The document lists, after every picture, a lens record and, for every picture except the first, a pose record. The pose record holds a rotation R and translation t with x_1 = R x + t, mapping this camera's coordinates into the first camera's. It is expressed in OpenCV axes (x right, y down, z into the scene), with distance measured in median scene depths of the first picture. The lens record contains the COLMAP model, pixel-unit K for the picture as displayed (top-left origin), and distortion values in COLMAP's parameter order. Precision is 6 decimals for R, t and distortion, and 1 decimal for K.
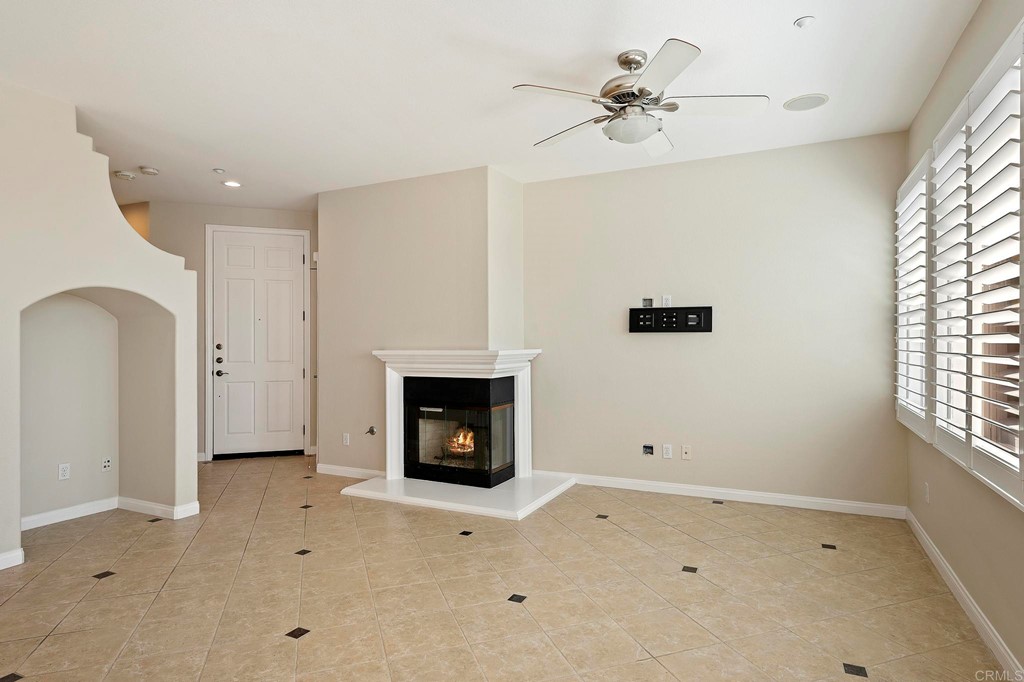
lens RADIAL K [[555.6, 0, 516.0], [0, 555.6, 343.7], [0, 0, 1]] dist [-0.002627, -0.000237]
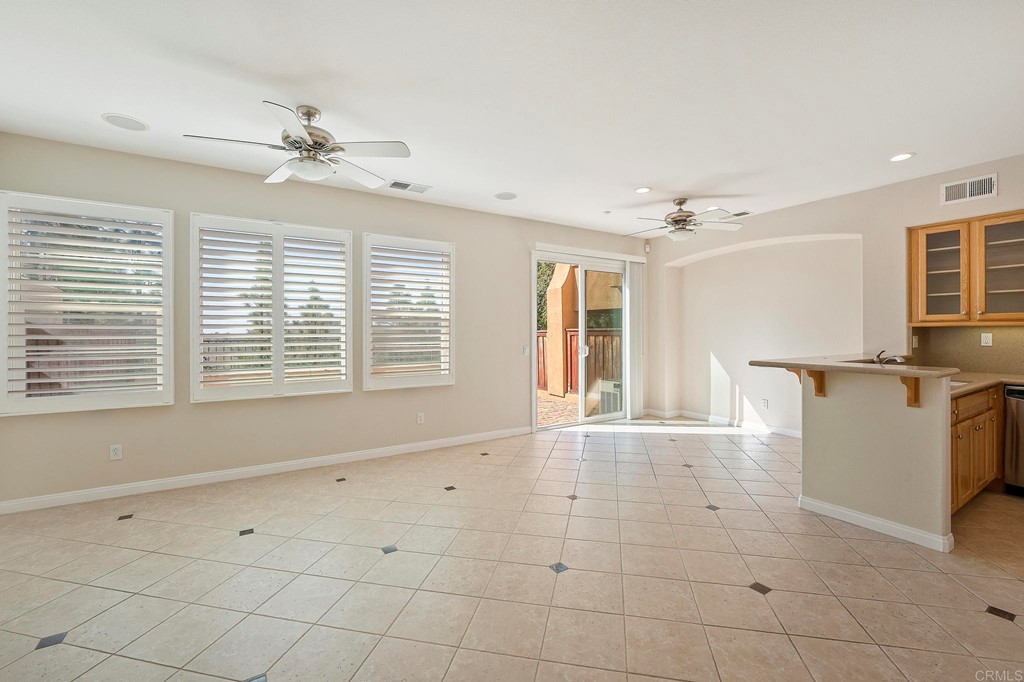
lens RADIAL K [[427.6, 0, 510.7], [0, 427.6, 333.5], [0, 0, 1]] dist [-0.038299, 0.009332]
pose [[-0.848945, 0.003662, 0.528469, -0.469921], [0.006485, 0.999973, 0.003488, -0.009918], [-0.528442, 0.006388, -0.848946, 1.081971]]
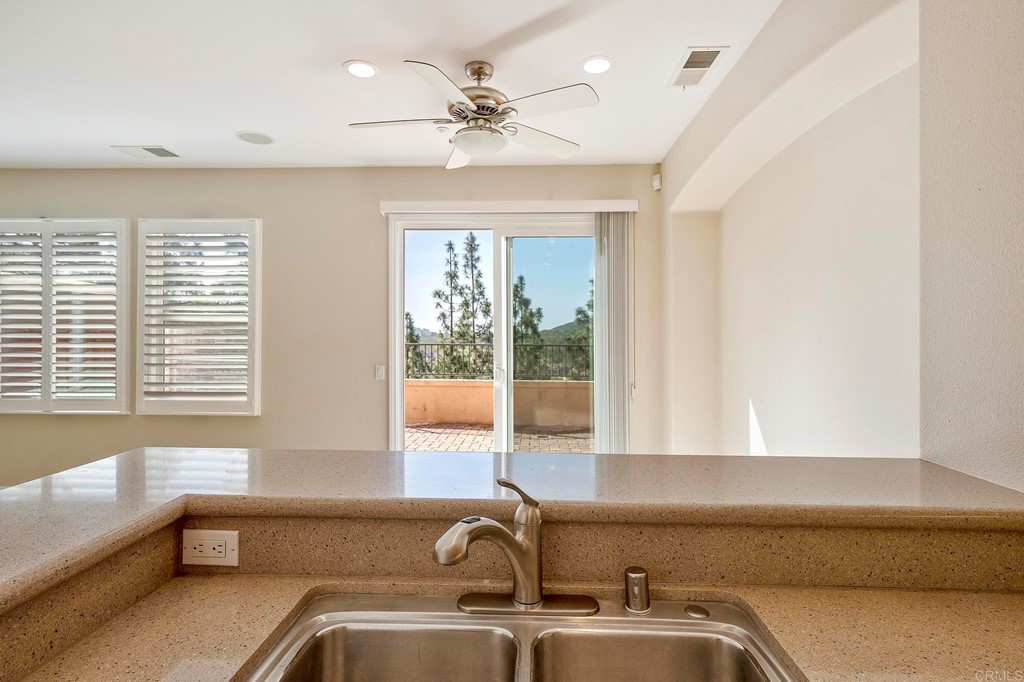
lens RADIAL K [[515.7, 0, 515.5], [0, 515.7, 331.3], [0, 0, 1]] dist [0.000486, 0.000086]
pose [[-0.404259, 0.001344, 0.914644, -0.855338], [0.000779, 0.999999, -0.001125, -0.032397], [-0.914644, 0.000257, -0.404260, 0.111194]]
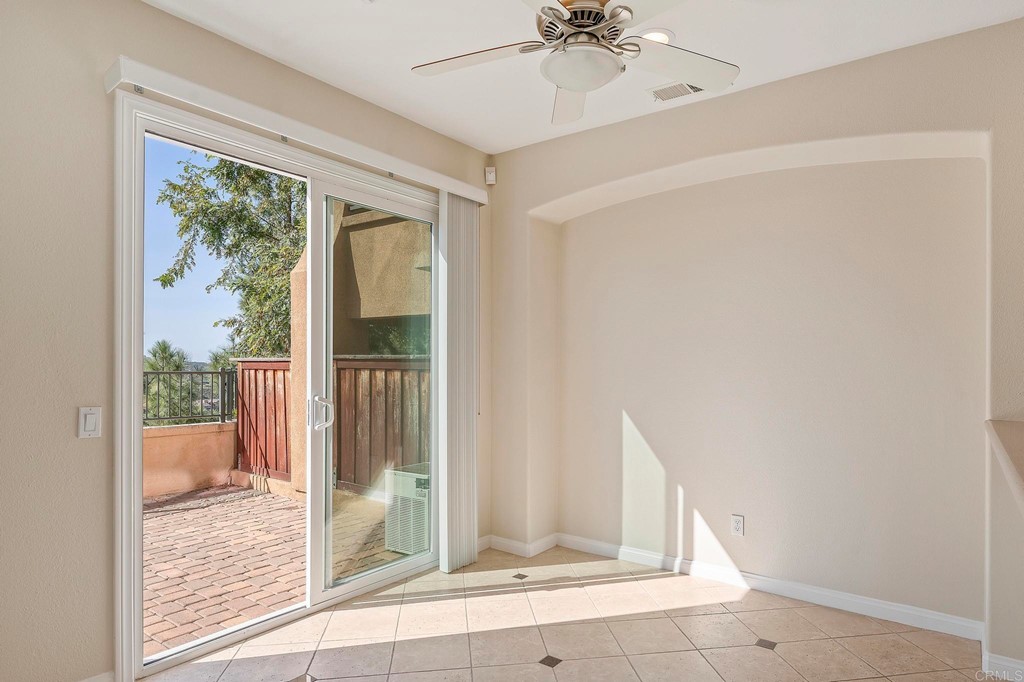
lens RADIAL K [[589.3, 0, 537.8], [0, 589.3, 362.2], [0, 0, 1]] dist [-0.002447, -0.000517]
pose [[-0.985324, -0.001970, 0.170681, -0.310752], [-0.001046, 0.999984, 0.005501, -0.014219], [-0.170689, 0.005241, -0.985311, 0.416072]]
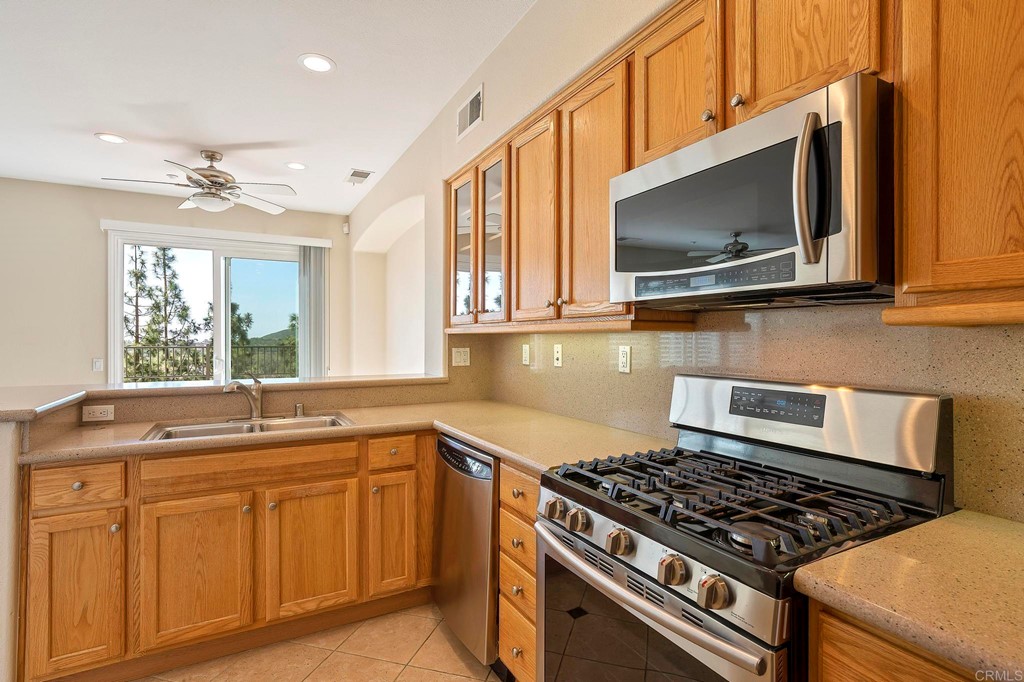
lens RADIAL K [[494.6, 0, 525.6], [0, 494.6, 333.6], [0, 0, 1]] dist [-0.001874, 0.000154]
pose [[-0.827450, 0.009819, 0.561453, -1.256301], [0.005323, 0.999939, -0.009642, -0.008763], [-0.561514, -0.004990, -0.827452, 0.327302]]
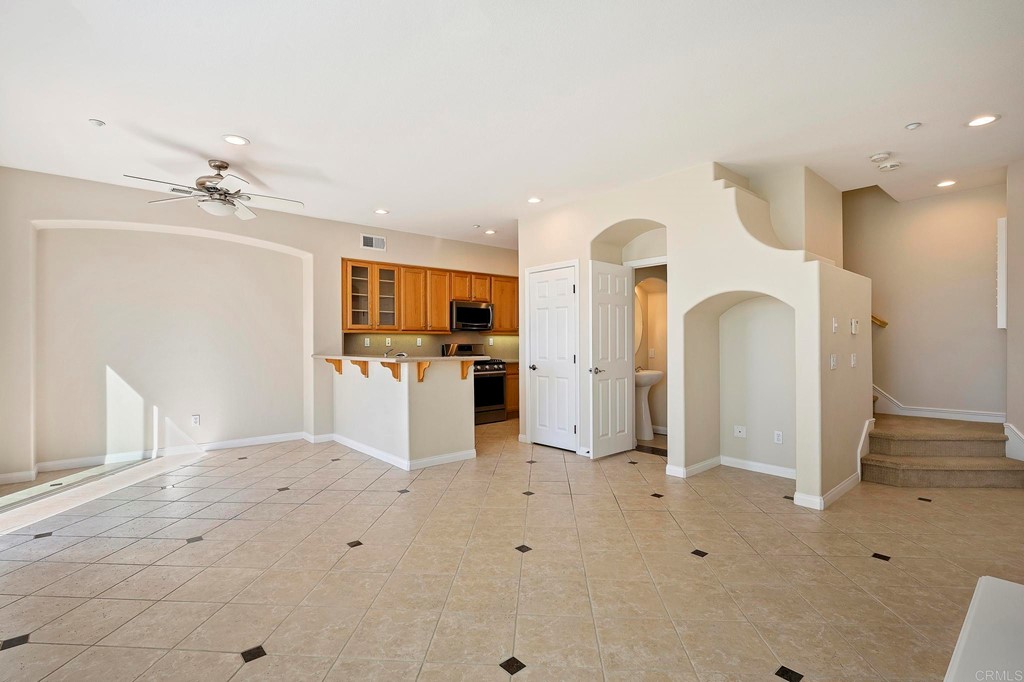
lens RADIAL K [[477.1, 0, 516.0], [0, 477.1, 341.5], [0, 0, 1]] dist [-0.012706, -0.000386]
pose [[-0.381374, 0.003909, -0.924413, 0.395972], [0.002233, 0.999992, 0.003307, 0.006521], [0.924418, -0.000803, -0.381380, 0.824342]]
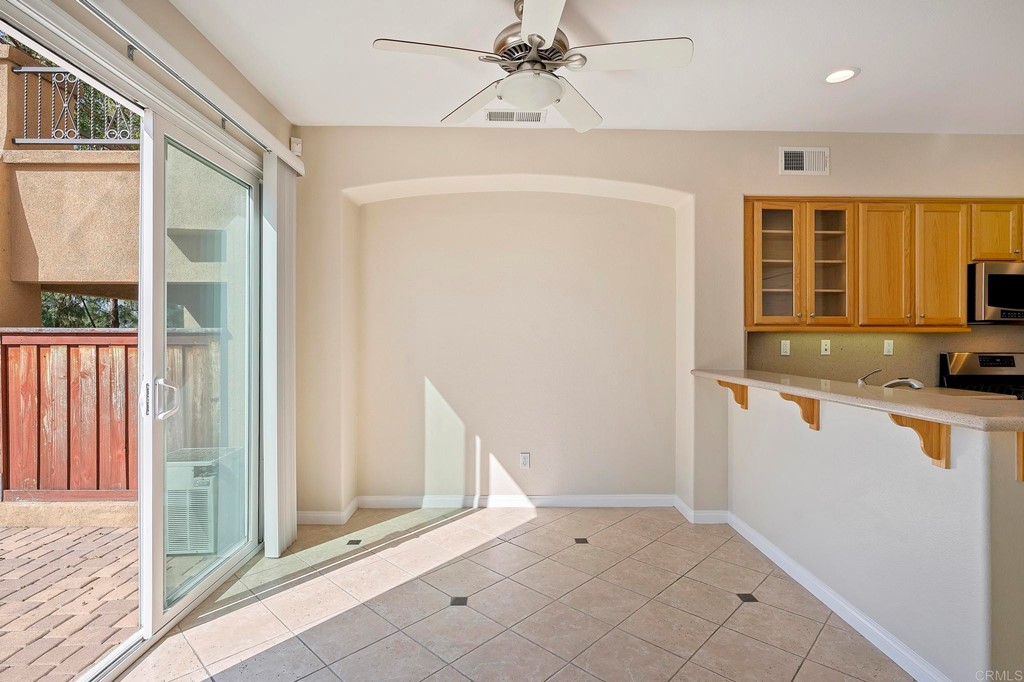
lens RADIAL K [[506.6, 0, 511.5], [0, 506.6, 337.6], [0, 0, 1]] dist [-0.008420, -0.000205]
pose [[-0.888981, 0.002613, -0.457937, -0.001287], [-0.000245, 0.999981, 0.006181, -0.011106], [0.457944, 0.005607, -0.888963, 0.361836]]
